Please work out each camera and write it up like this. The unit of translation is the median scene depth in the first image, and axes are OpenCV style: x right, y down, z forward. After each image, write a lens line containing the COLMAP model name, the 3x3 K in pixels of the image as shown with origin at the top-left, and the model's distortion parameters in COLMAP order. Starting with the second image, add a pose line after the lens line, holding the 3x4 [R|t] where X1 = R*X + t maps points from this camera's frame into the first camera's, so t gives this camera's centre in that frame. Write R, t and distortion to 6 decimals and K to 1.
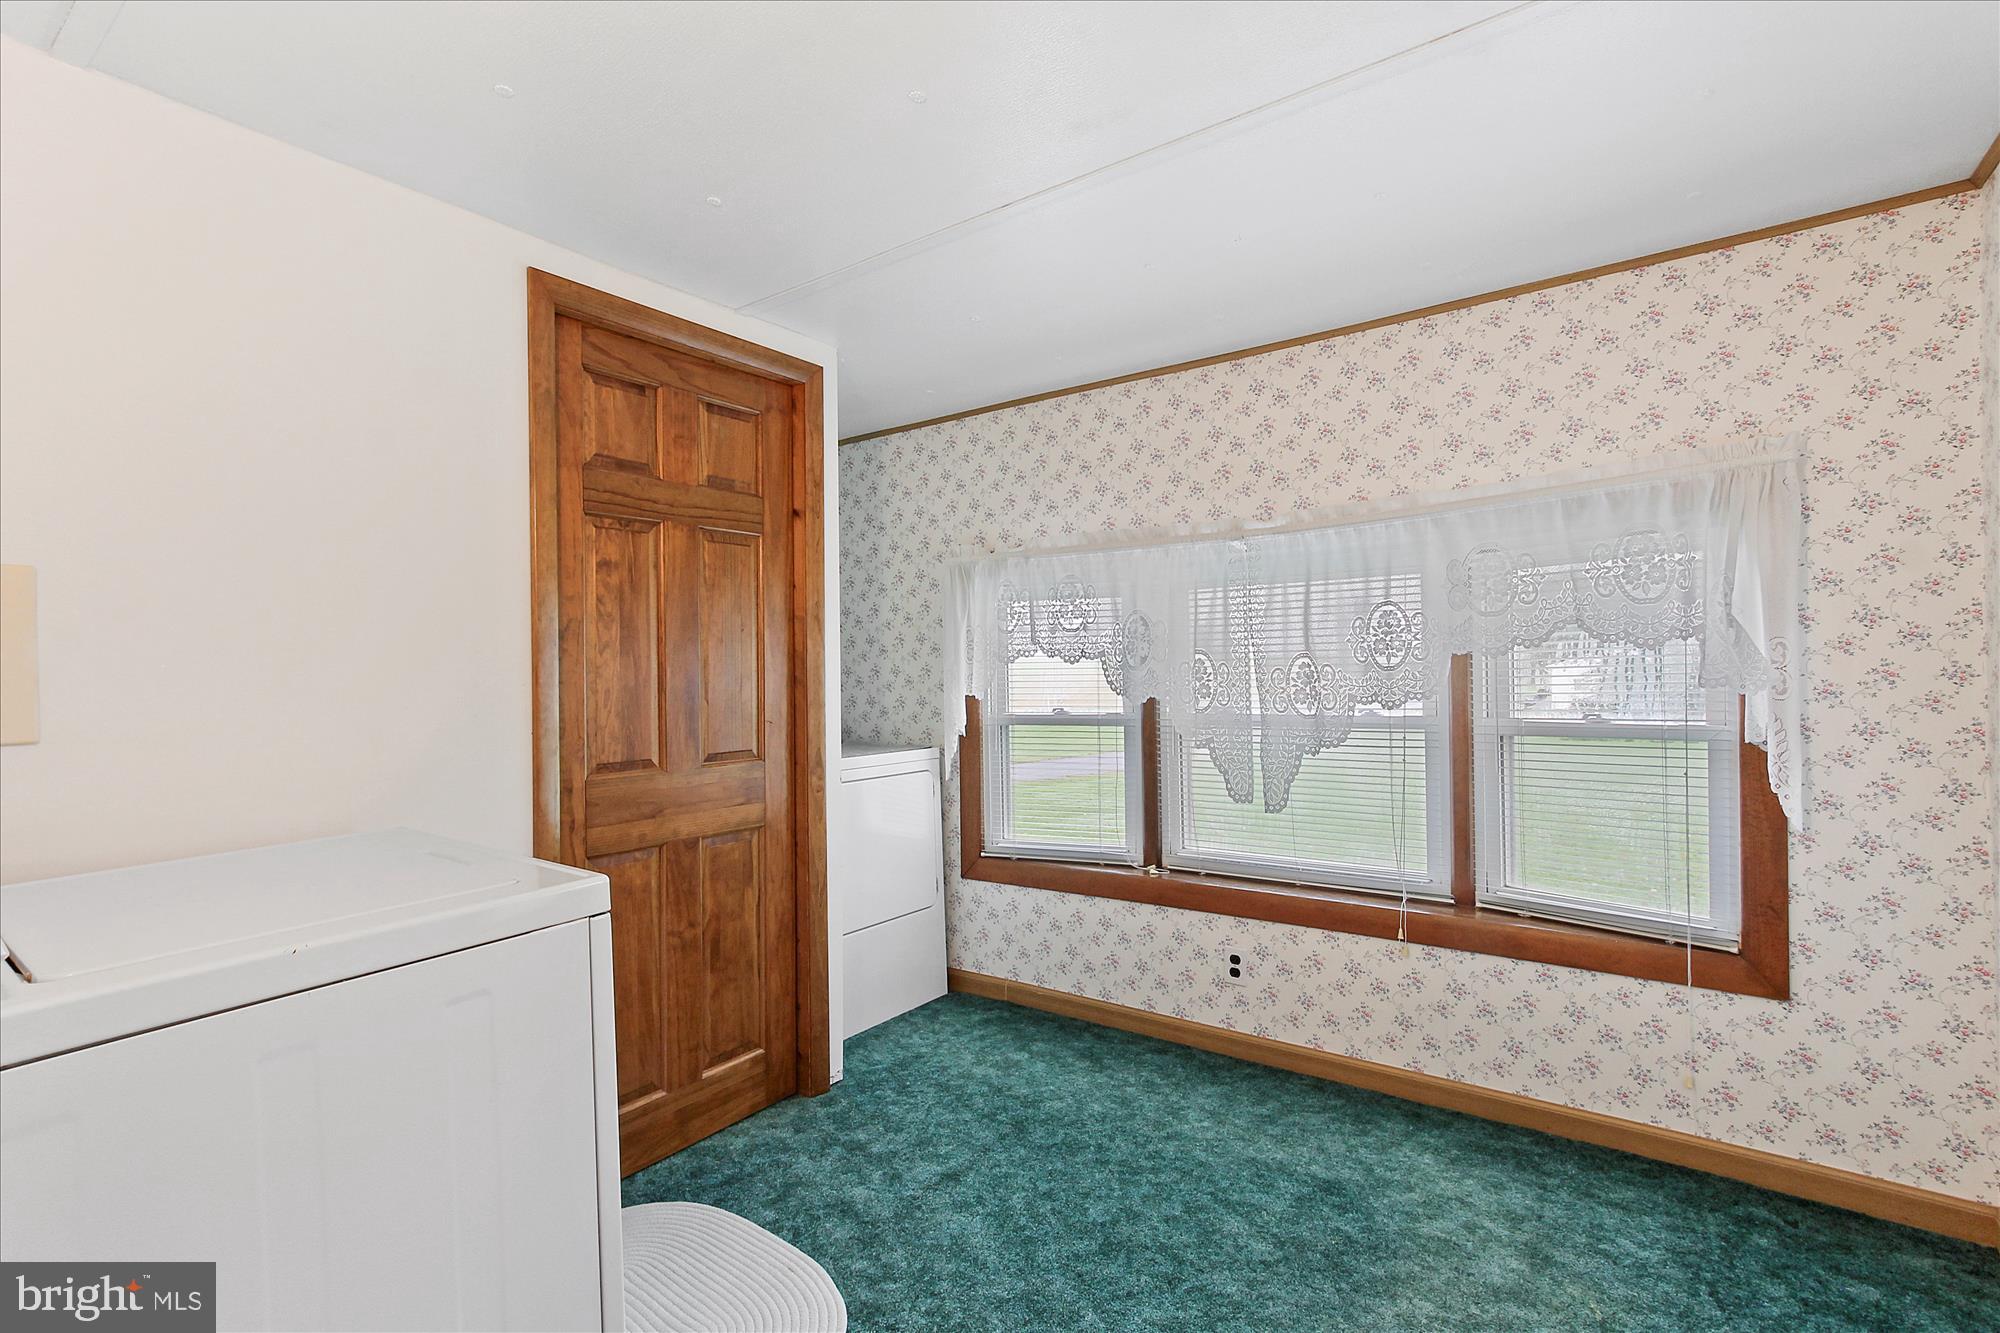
lens RADIAL K [[922.8, 0, 1000.0], [0, 922.8, 666.5], [0, 0, 1]] dist [0.001105, 0.000188]
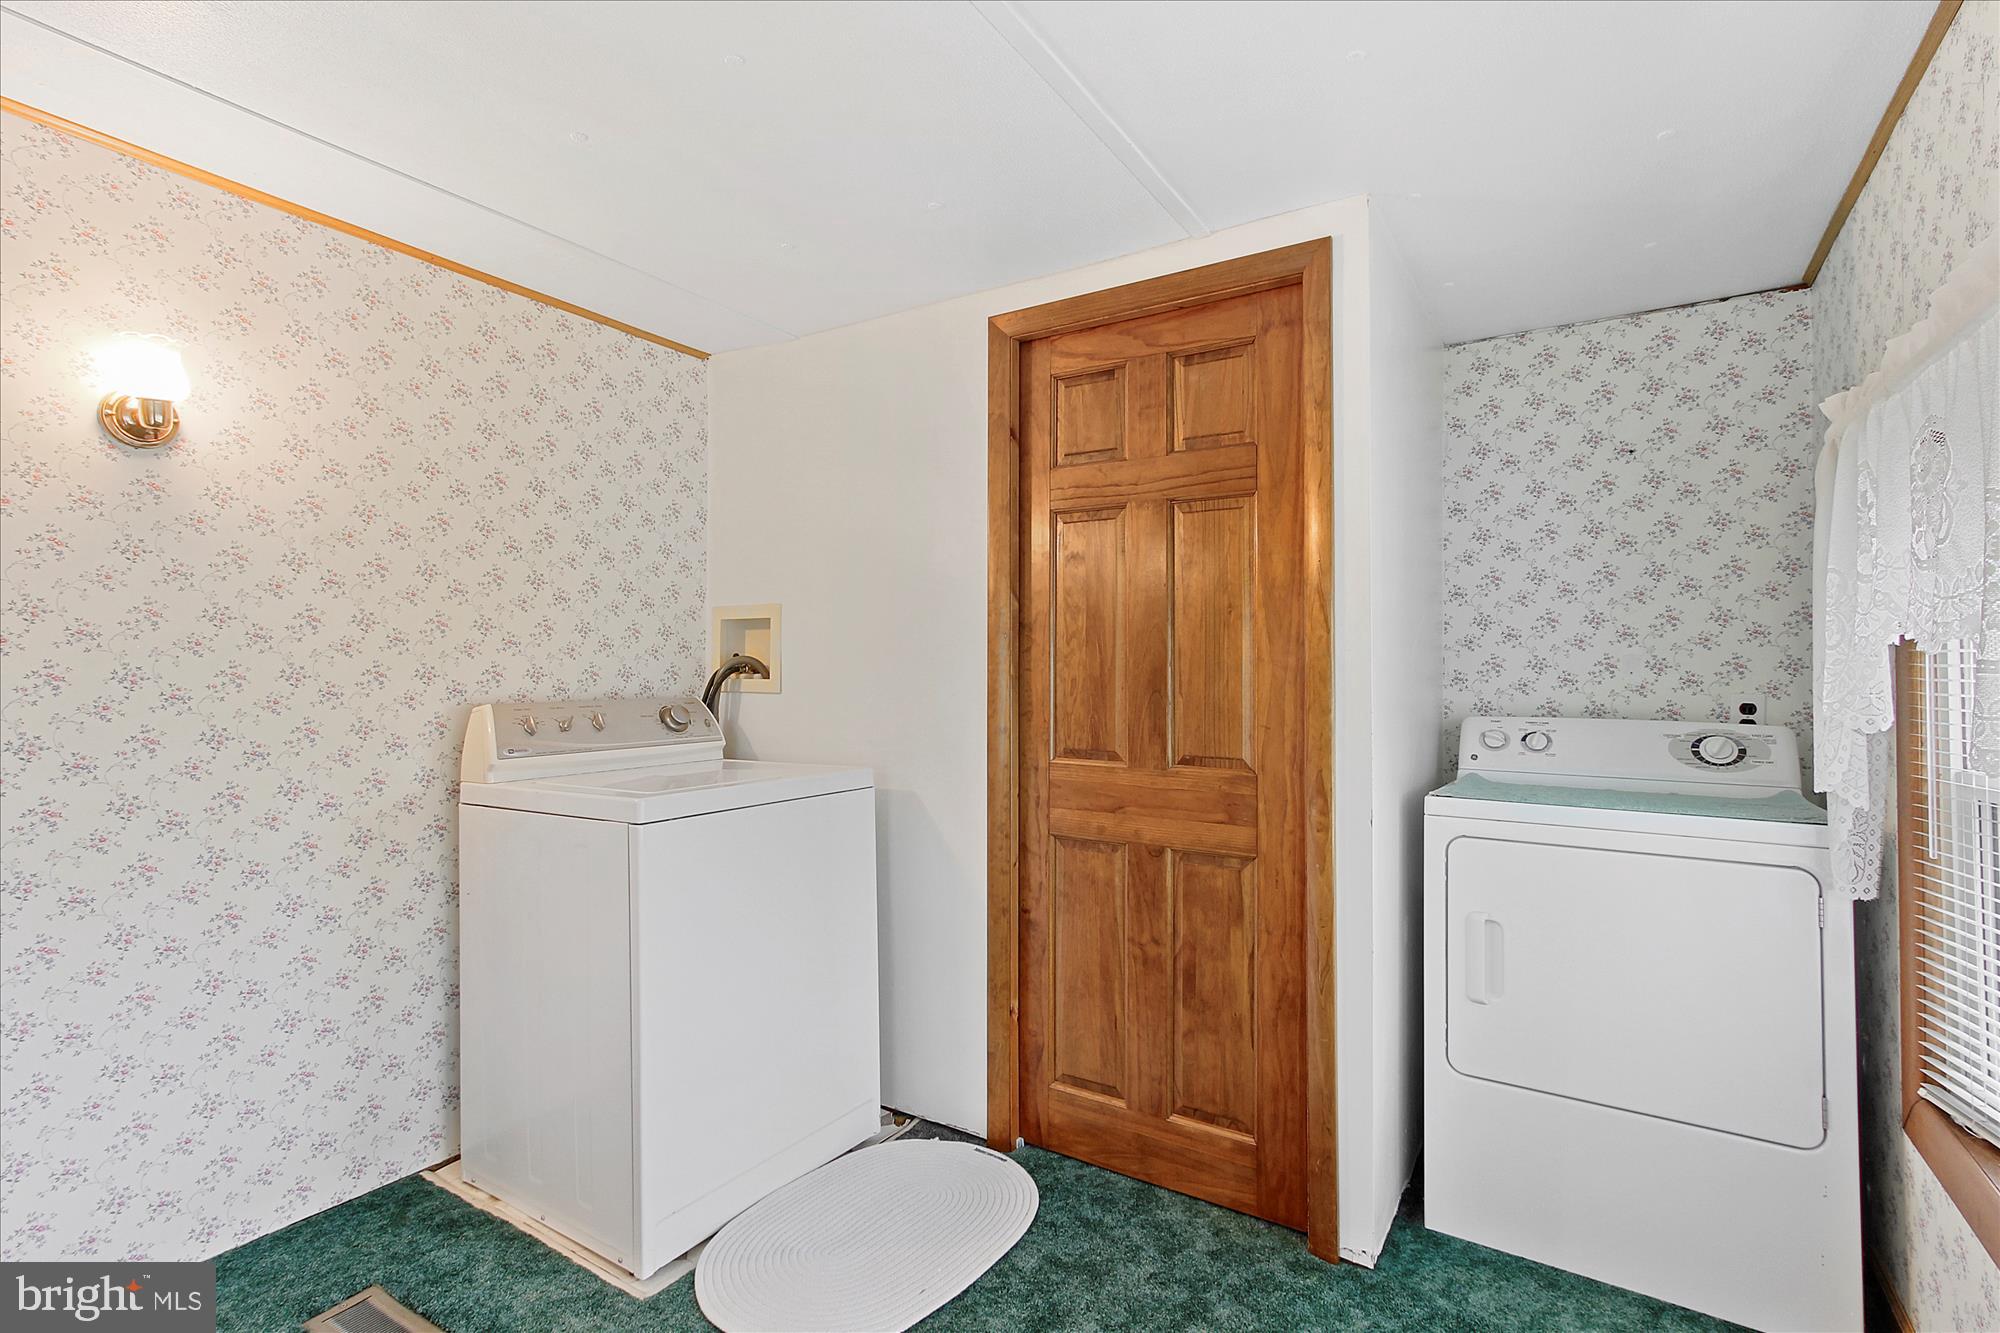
lens RADIAL K [[922.8, 0, 1000.0], [0, 922.8, 666.5], [0, 0, 1]] dist [0.001105, 0.000188]
pose [[0.062297, 0.000877, -0.998057, 0.559071], [-0.009544, 0.999954, 0.000283, 0.011604], [0.998012, 0.009508, 0.062302, 0.788665]]
